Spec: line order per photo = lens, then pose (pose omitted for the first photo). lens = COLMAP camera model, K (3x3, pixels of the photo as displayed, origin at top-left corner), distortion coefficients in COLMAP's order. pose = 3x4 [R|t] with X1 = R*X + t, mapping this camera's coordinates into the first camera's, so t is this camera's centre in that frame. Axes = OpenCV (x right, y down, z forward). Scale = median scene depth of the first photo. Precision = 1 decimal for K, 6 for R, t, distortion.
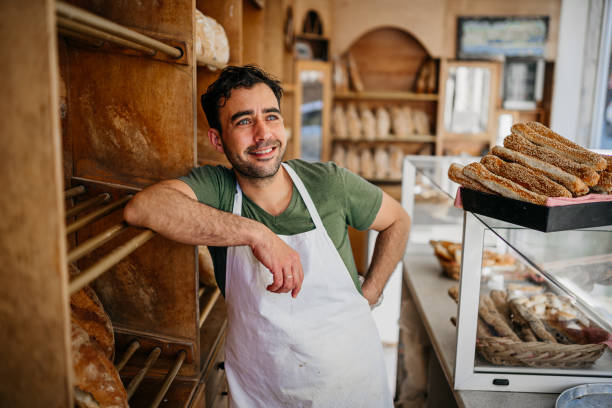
lens RADIAL K [[614.7, 0, 306.0], [0, 614.7, 204.0], [0, 0, 1]] dist [-0.002123, -0.003081]
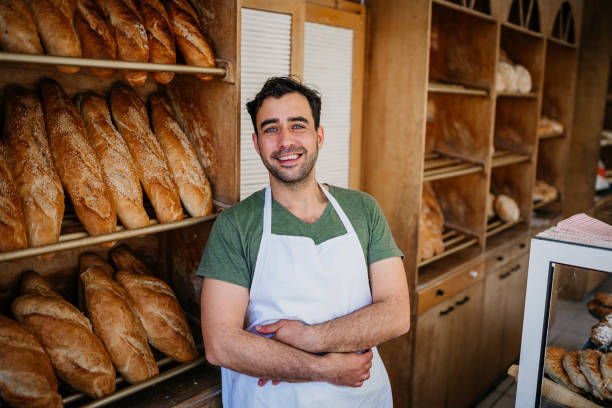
lens RADIAL K [[614.7, 0, 306.0], [0, 614.7, 204.0], [0, 0, 1]] dist [-0.002123, -0.003081]
pose [[0.824846, 0.097093, -0.556958, 0.138592], [-0.098577, 0.994752, 0.027420, 0.038122], [0.556697, 0.032286, 0.830088, -0.303931]]
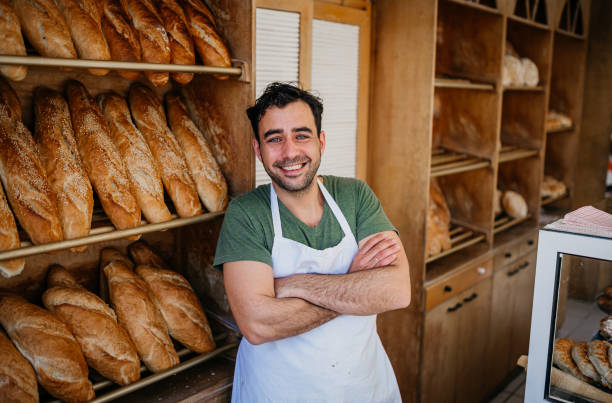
lens RADIAL K [[647.1, 0, 293.3], [0, 647.1, 202.7], [0, 0, 1]] dist [-0.003545, 0.000116]
pose [[0.818582, 0.090403, -0.567230, 0.145364], [-0.091144, 0.995468, 0.027123, 0.040709], [0.567112, 0.029497, 0.823113, -0.330043]]
